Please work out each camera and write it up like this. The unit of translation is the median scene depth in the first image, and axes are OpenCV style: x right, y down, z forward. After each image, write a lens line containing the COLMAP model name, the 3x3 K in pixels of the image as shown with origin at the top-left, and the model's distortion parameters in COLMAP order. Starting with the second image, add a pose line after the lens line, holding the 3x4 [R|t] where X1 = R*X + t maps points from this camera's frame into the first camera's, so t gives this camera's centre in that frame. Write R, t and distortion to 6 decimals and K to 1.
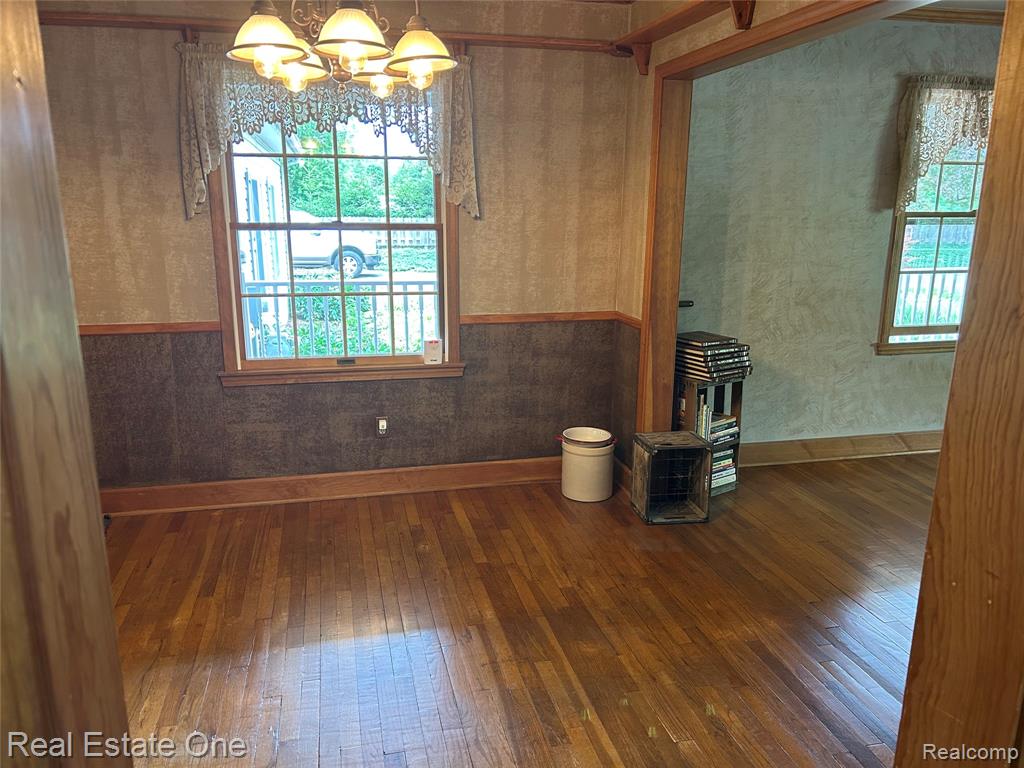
lens RADIAL K [[765.3, 0, 500.8], [0, 765.3, 383.3], [0, 0, 1]] dist [0.046527, -0.062735]
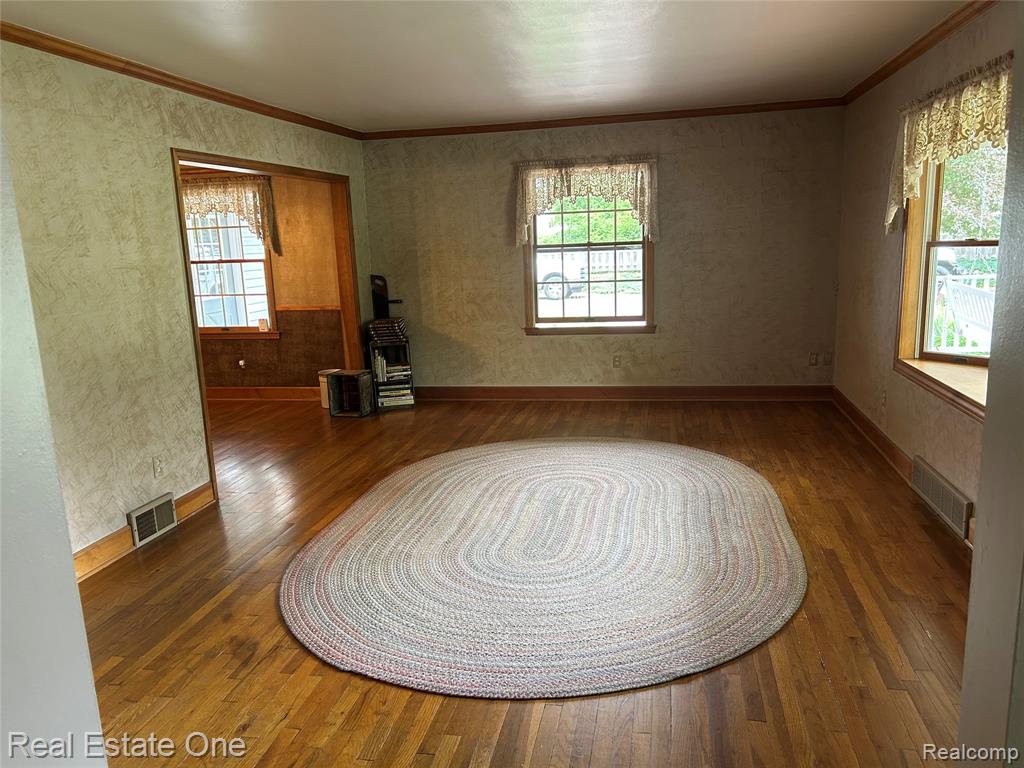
lens RADIAL K [[765.3, 0, 518.1], [0, 765.3, 387.6], [0, 0, 1]] dist [0.046527, -0.062735]
pose [[0.921570, 0.042164, -0.385916, 1.176409], [-0.053250, 0.998418, -0.018079, 0.108985], [0.384543, 0.037211, 0.922357, -0.492208]]
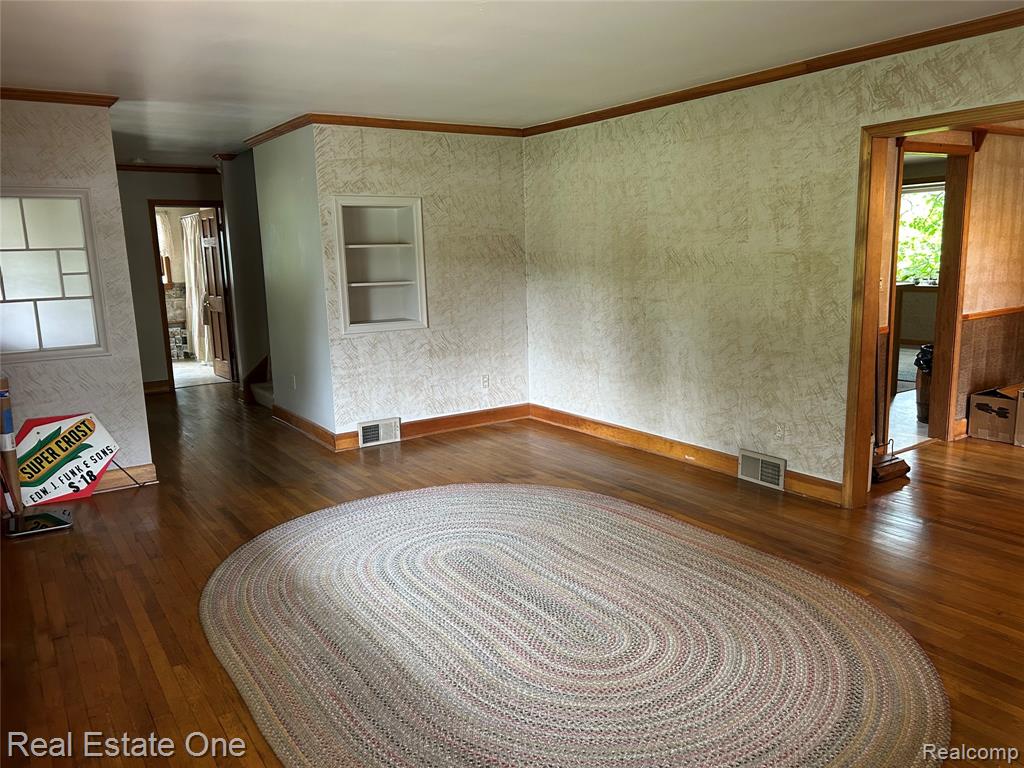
lens RADIAL K [[765.3, 0, 514.5], [0, 765.3, 384.1], [0, 0, 1]] dist [0.046527, -0.062735]
pose [[-0.925003, 0.095214, -0.367837, 1.083053], [-0.056474, 0.922887, 0.380906, -0.526606], [0.375739, 0.373113, -0.848296, 2.214134]]
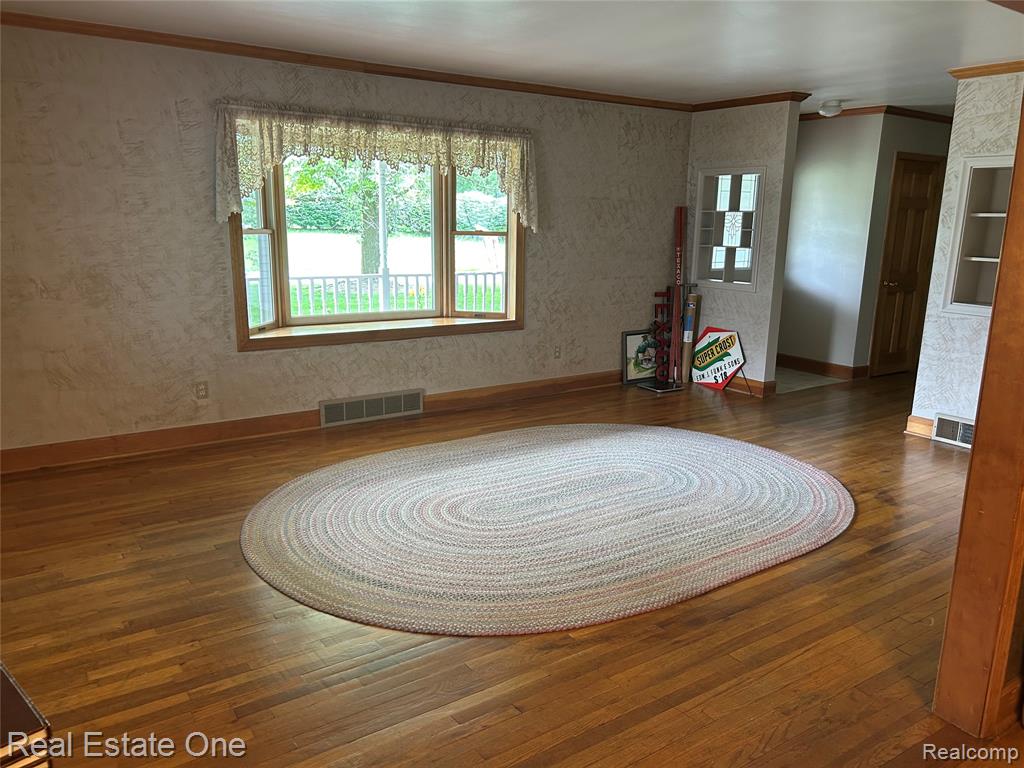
lens RADIAL K [[765.3, 0, 517.2], [0, 765.3, 384.0], [0, 0, 1]] dist [0.046527, -0.062735]
pose [[-0.384886, -0.196774, 0.901744, -0.918137], [0.198182, 0.936601, 0.288969, -0.403737], [-0.901436, 0.289930, -0.321488, 1.760561]]
